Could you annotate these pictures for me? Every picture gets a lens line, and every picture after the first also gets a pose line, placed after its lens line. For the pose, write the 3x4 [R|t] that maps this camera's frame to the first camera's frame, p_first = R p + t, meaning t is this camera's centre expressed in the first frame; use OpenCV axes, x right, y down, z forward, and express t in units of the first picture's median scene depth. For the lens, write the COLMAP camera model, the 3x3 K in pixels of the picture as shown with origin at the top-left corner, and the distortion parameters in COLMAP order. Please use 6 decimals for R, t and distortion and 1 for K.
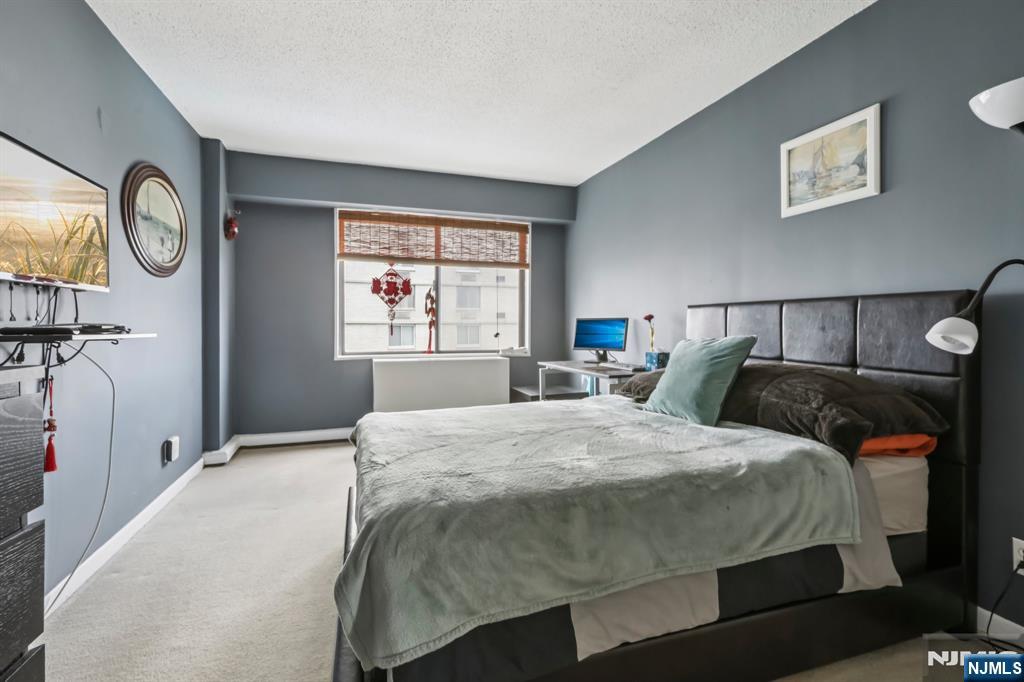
lens RADIAL K [[470.0, 0, 512.6], [0, 470.0, 334.1], [0, 0, 1]] dist [0.001856, 0.000554]
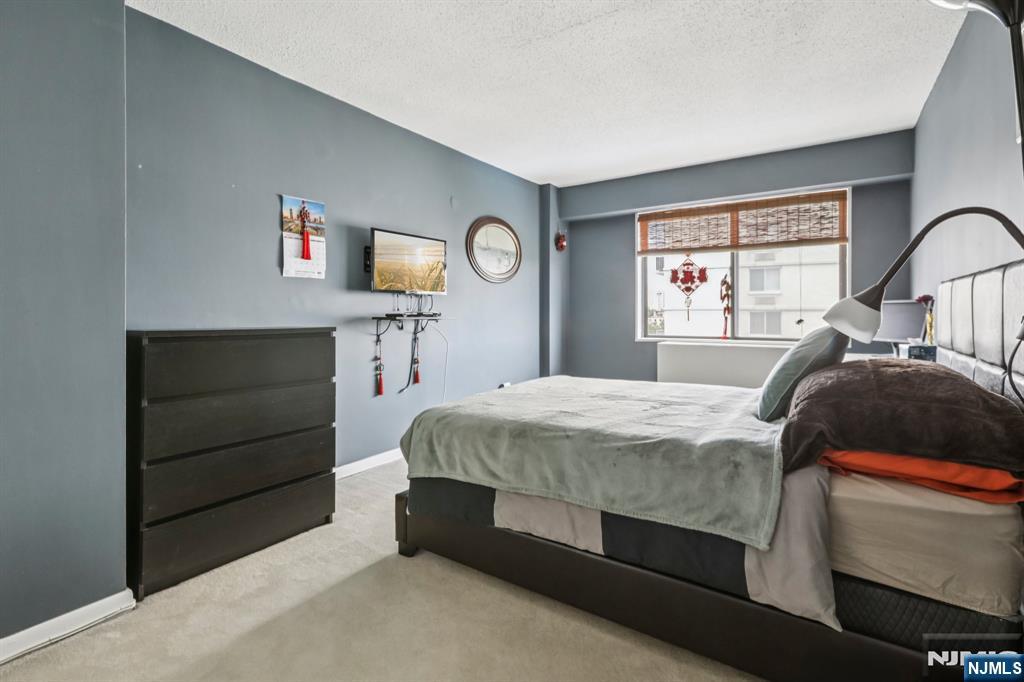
lens RADIAL K [[473.6, 0, 513.7], [0, 473.6, 317.6], [0, 0, 1]] dist [0.000702, 0.000228]
pose [[0.616549, 0.004186, -0.787305, 0.352083], [-0.010049, 0.999946, -0.002553, 0.001683], [0.787252, 0.009485, 0.616558, 0.017653]]
